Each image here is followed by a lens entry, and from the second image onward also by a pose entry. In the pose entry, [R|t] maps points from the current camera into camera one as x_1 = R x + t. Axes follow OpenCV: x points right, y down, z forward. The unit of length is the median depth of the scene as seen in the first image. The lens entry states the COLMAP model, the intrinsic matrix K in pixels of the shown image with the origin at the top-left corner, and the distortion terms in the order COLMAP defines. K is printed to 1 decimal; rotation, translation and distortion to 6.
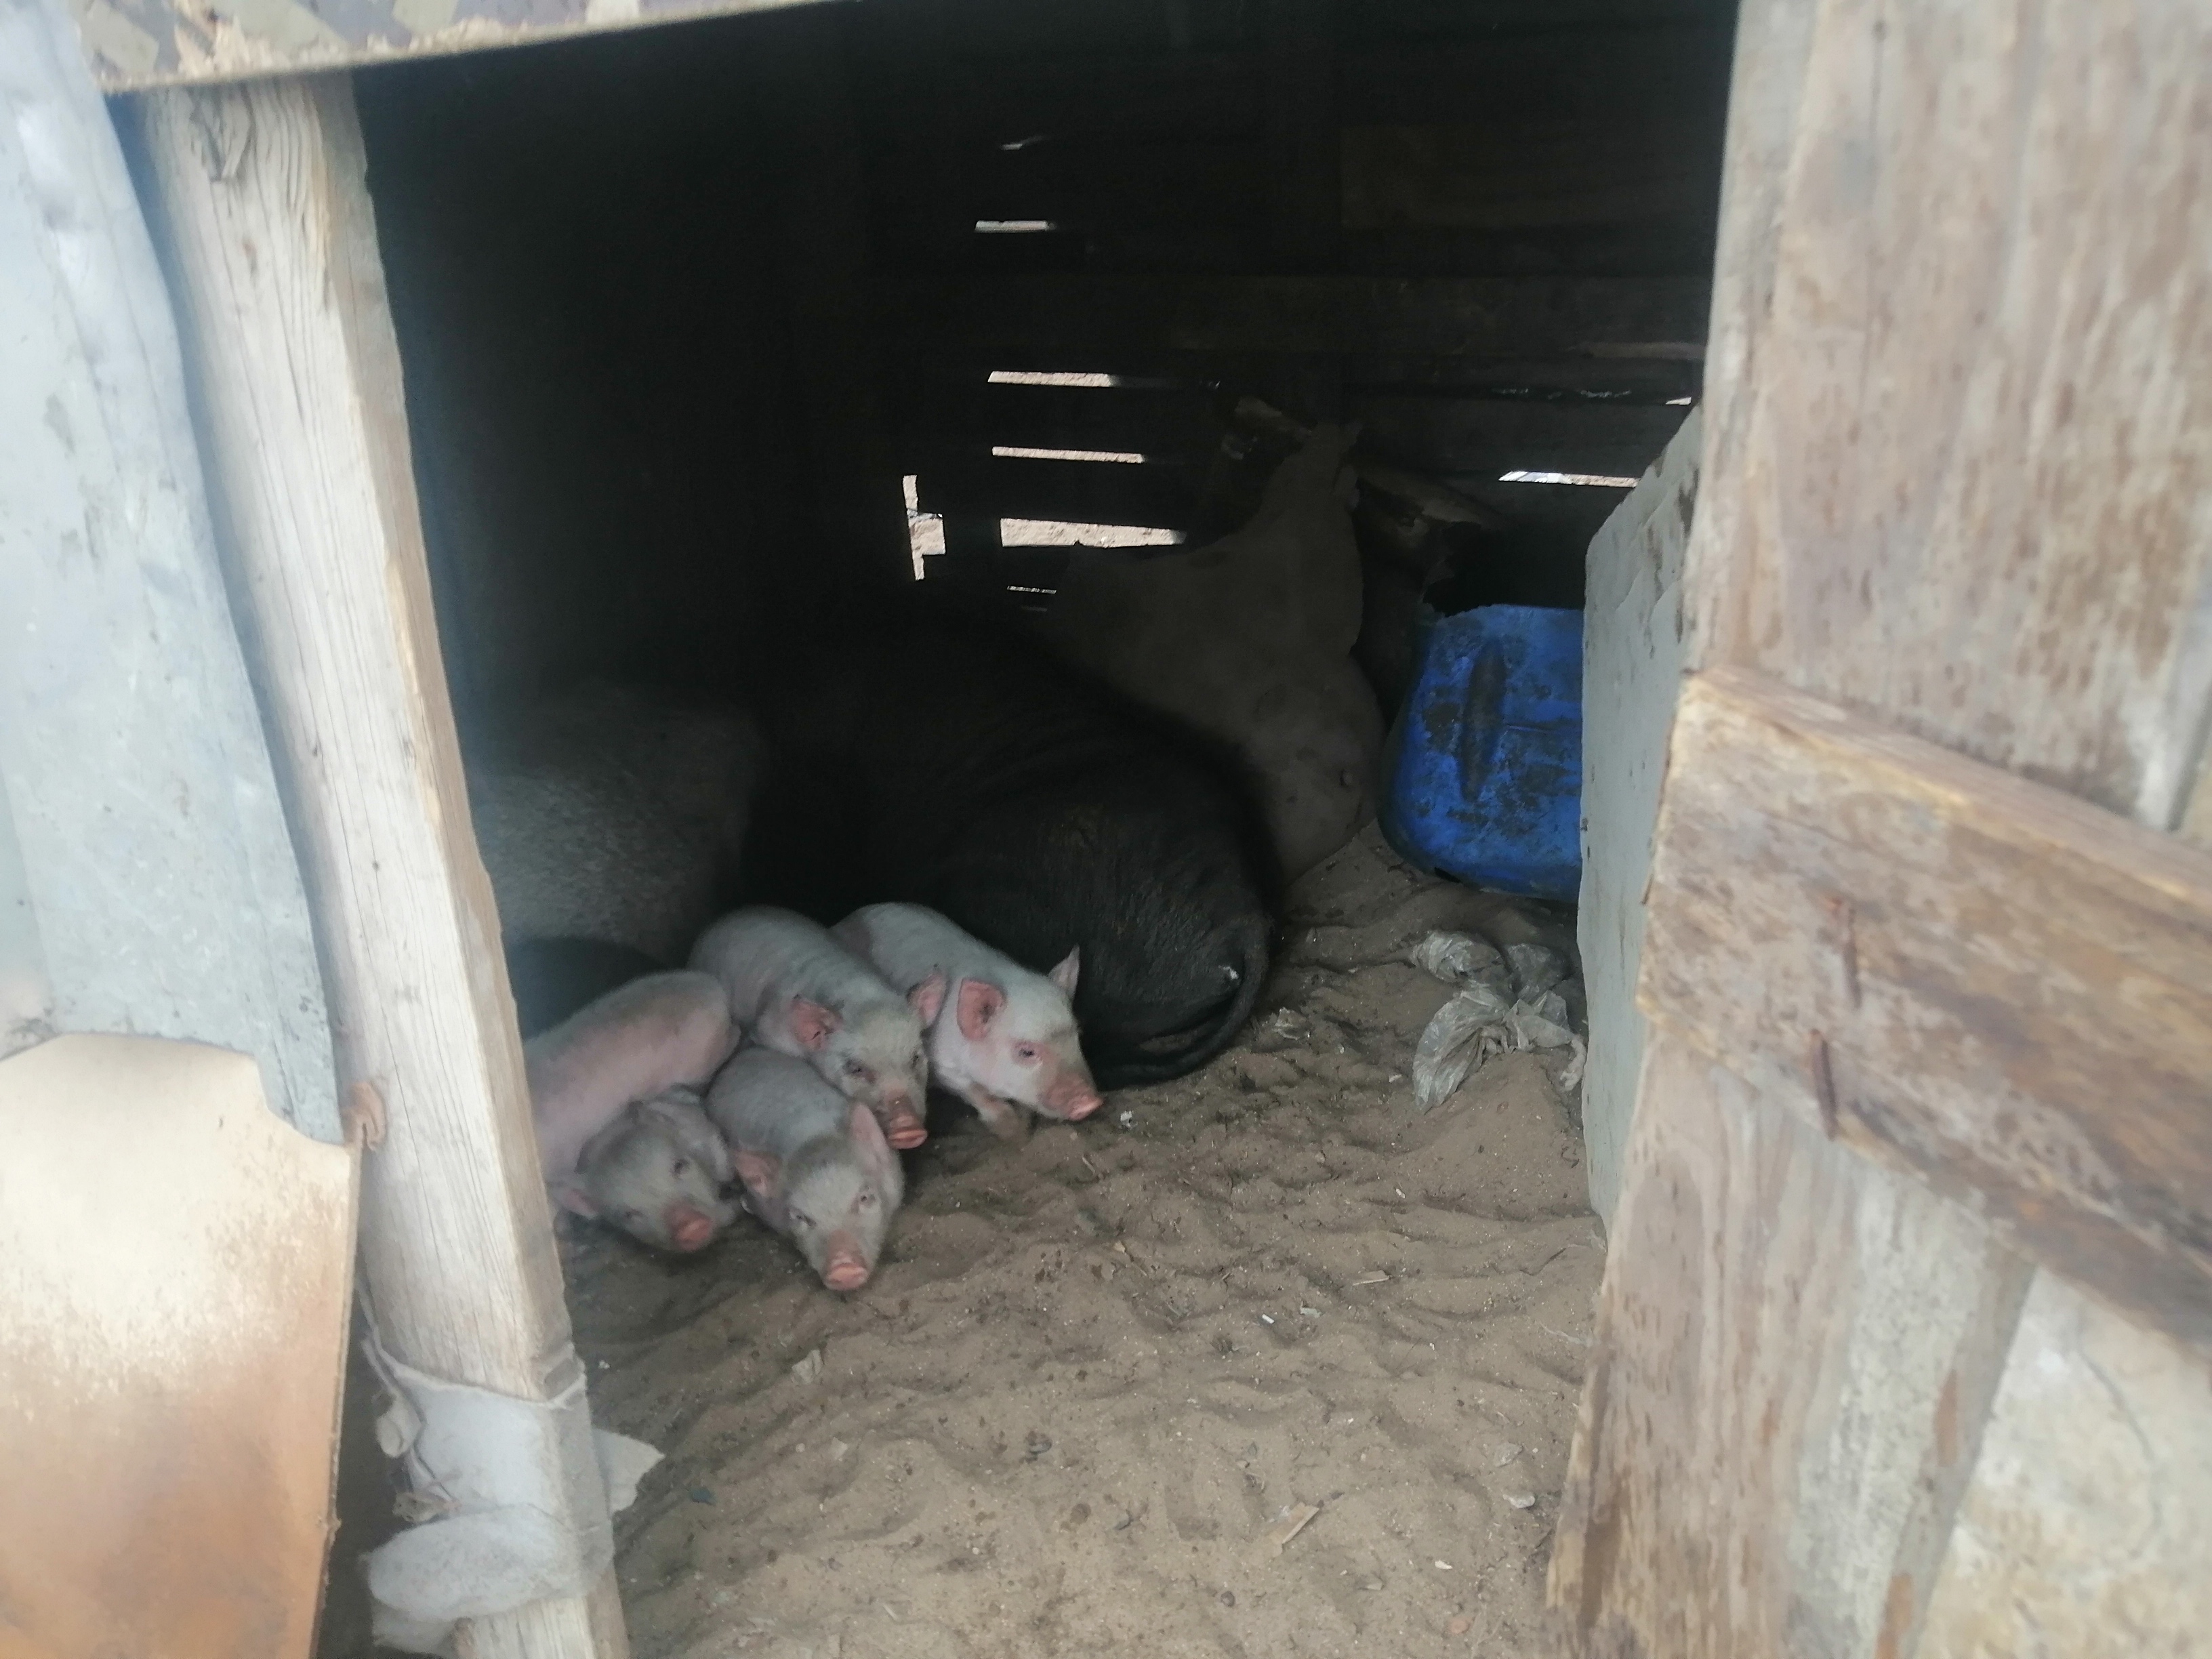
lens RADIAL K [[1722.9, 0, 1107.2], [0, 1722.9, 801.4], [0, 0, 1]] dist [-0.124563, 0.181951]
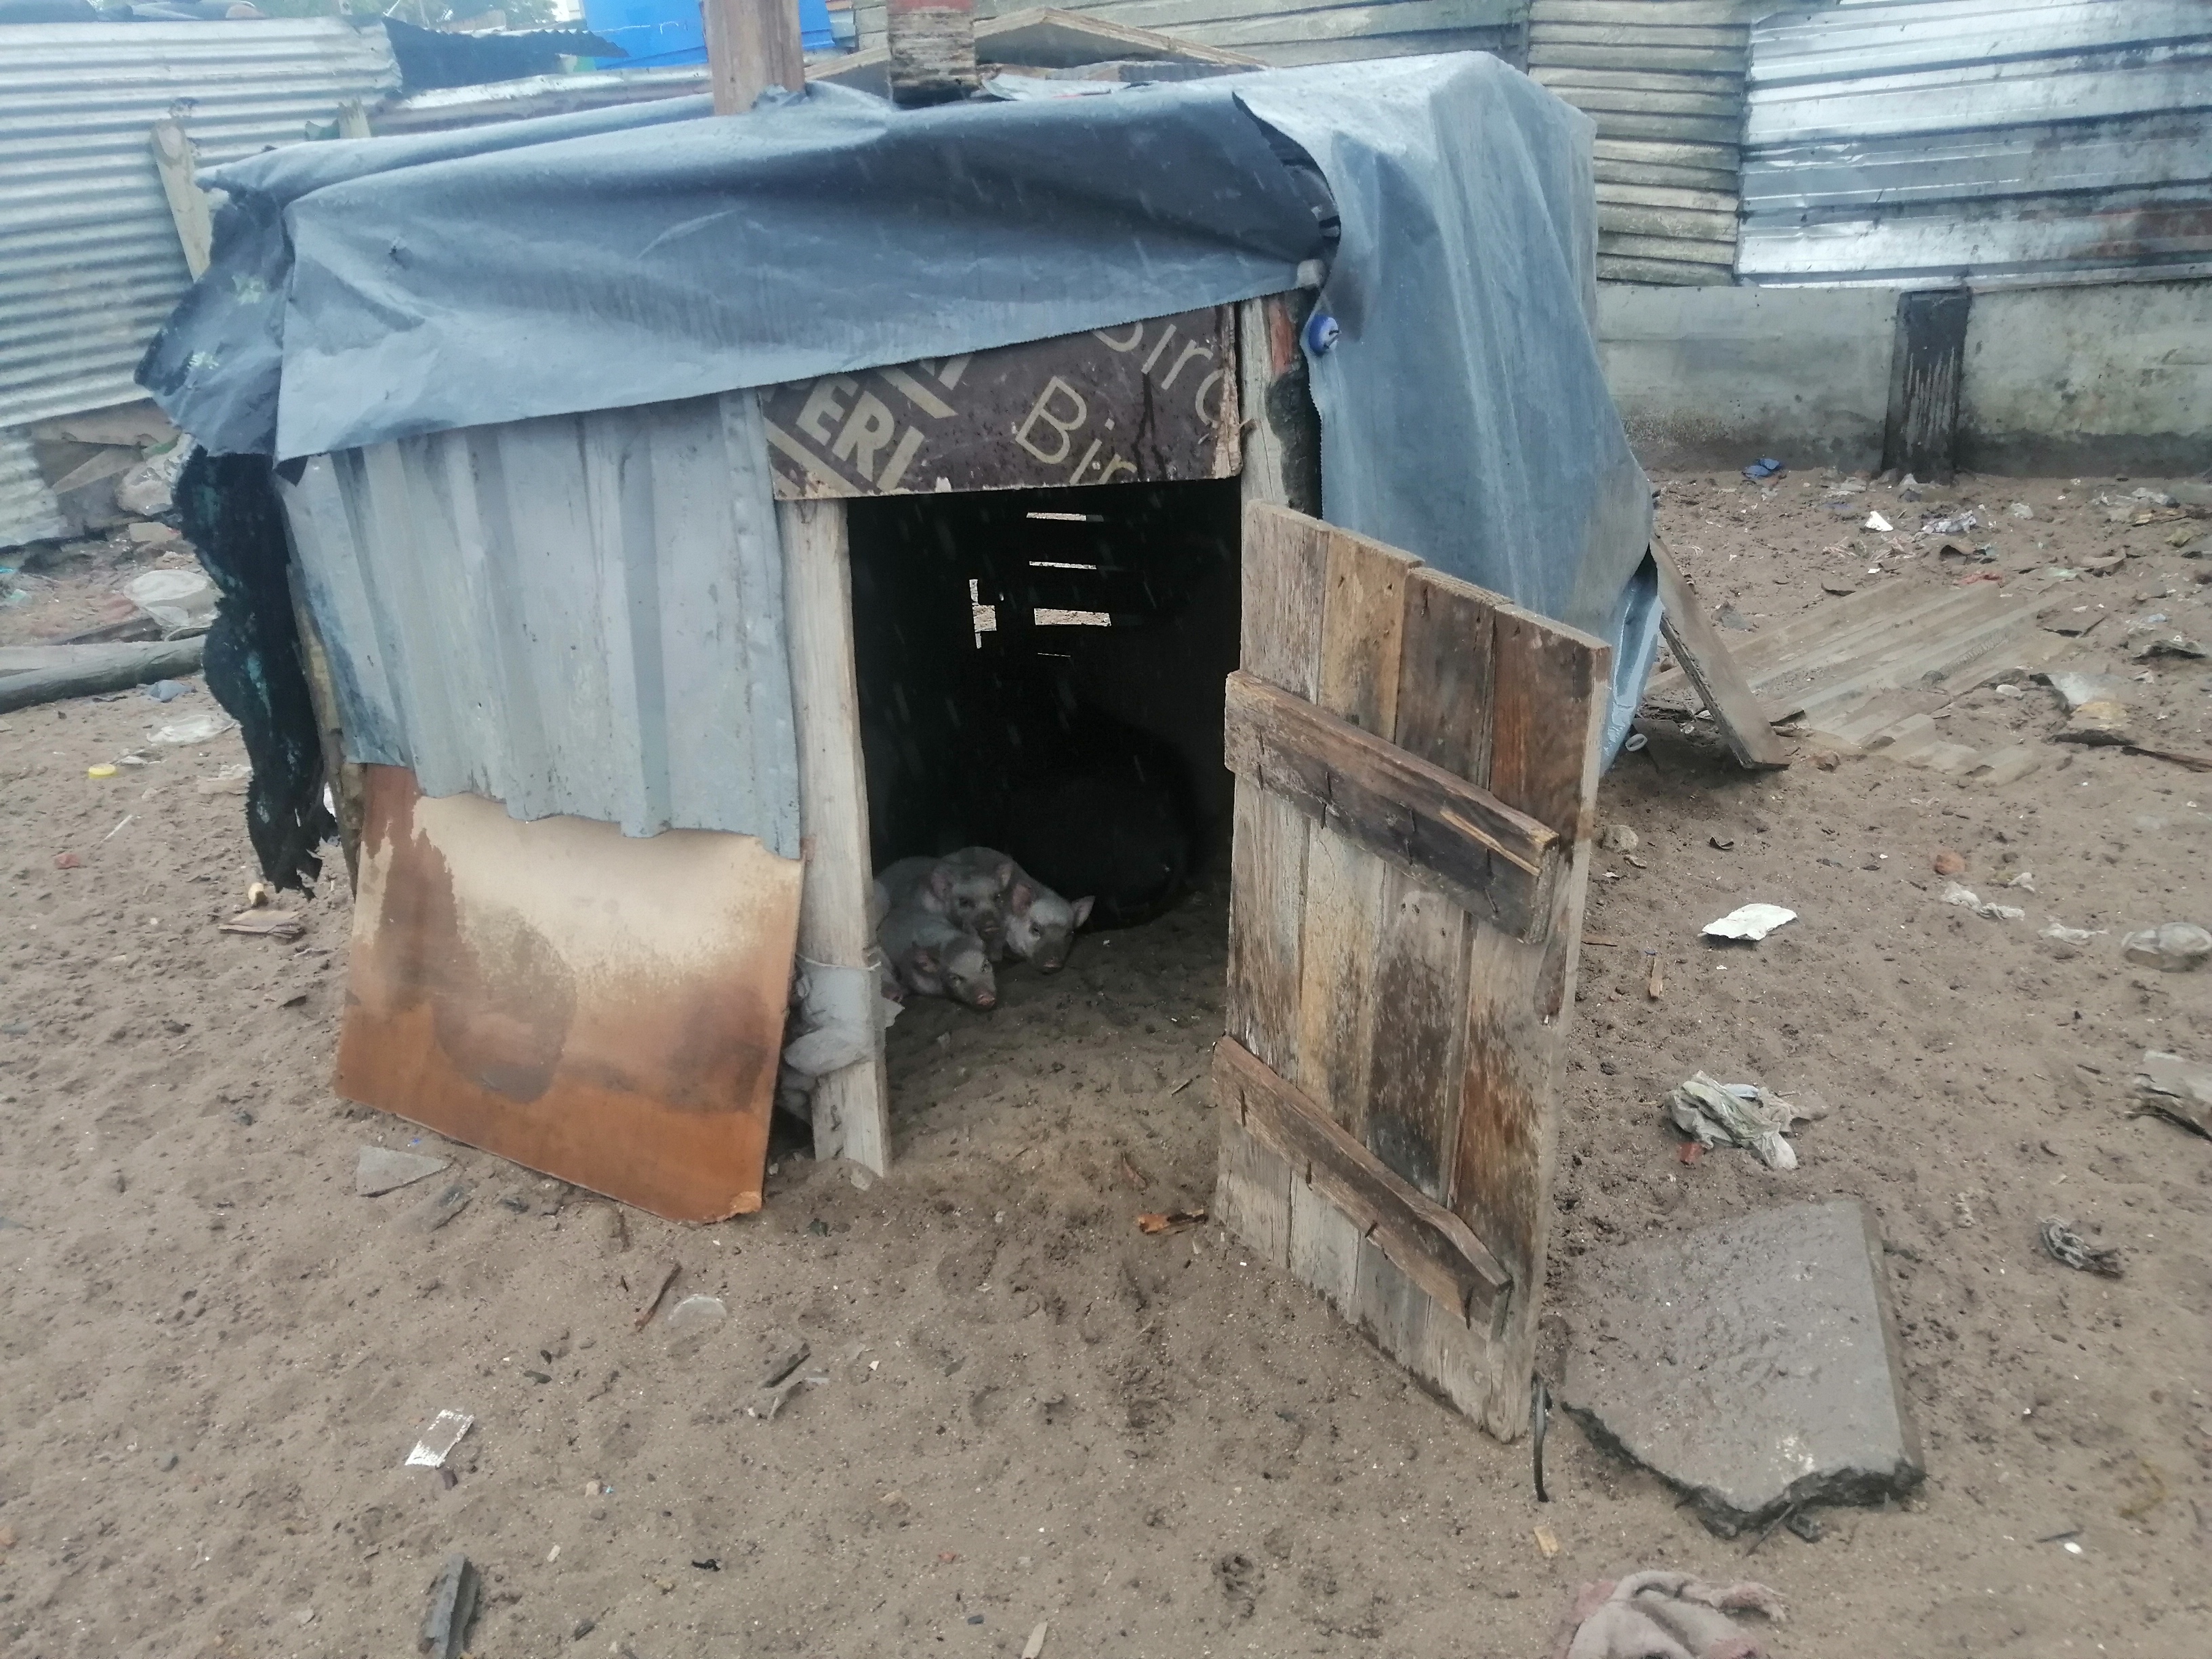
lens RADIAL K [[1710.1, 0, 1113.8], [0, 1710.1, 836.9], [0, 0, 1]] dist [-0.037344, 0.072179]
pose [[0.999981, -0.002266, -0.005652, 0.042834], [0.002162, 0.999829, -0.018379, 0.153168], [0.005693, 0.018367, 0.999815, -1.194129]]
